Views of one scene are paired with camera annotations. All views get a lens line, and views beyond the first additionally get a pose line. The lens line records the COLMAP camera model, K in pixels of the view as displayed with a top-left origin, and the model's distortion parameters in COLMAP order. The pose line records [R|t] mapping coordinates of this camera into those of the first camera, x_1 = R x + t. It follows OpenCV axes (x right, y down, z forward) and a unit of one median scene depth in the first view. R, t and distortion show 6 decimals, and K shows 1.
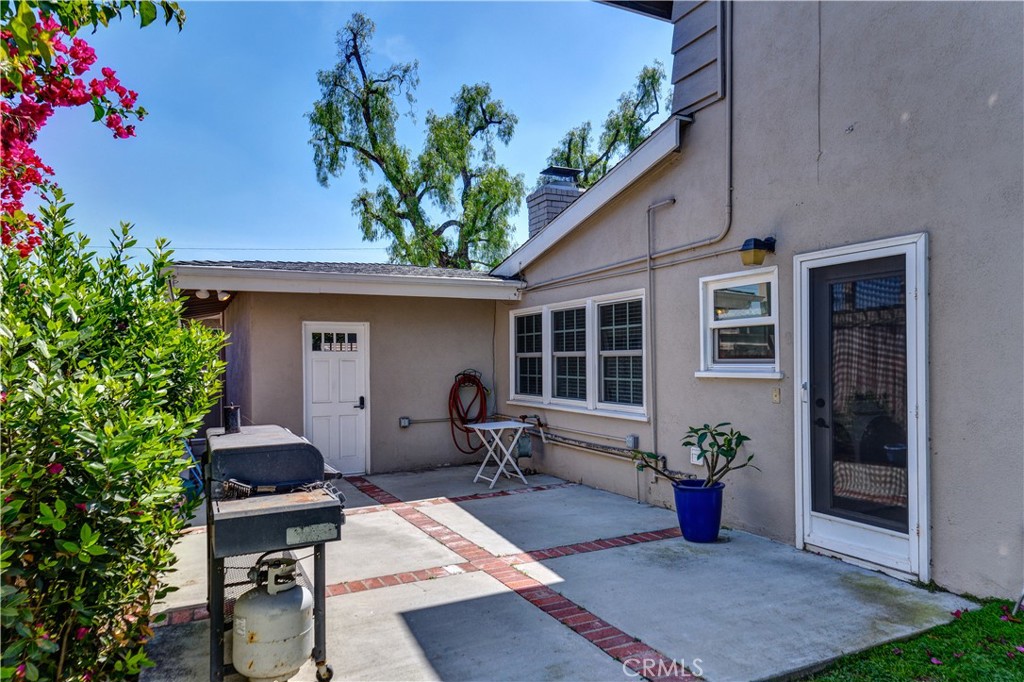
lens RADIAL K [[625.4, 0, 510.0], [0, 625.4, 362.8], [0, 0, 1]] dist [0.001795, 0.000286]
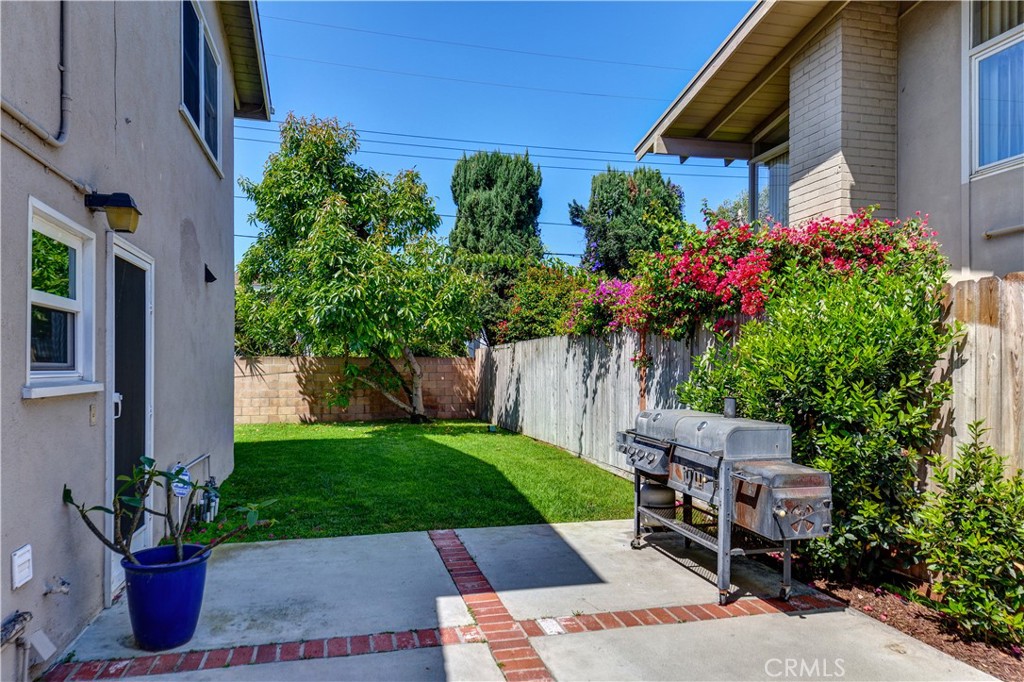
lens RADIAL K [[625.4, 0, 510.0], [0, 625.4, 362.8], [0, 0, 1]] dist [0.001795, 0.000286]
pose [[-0.978481, 0.013671, 0.205886, -0.209202], [0.013337, 0.999907, -0.003011, 0.001013], [-0.205908, -0.000200, -0.978571, 1.806095]]
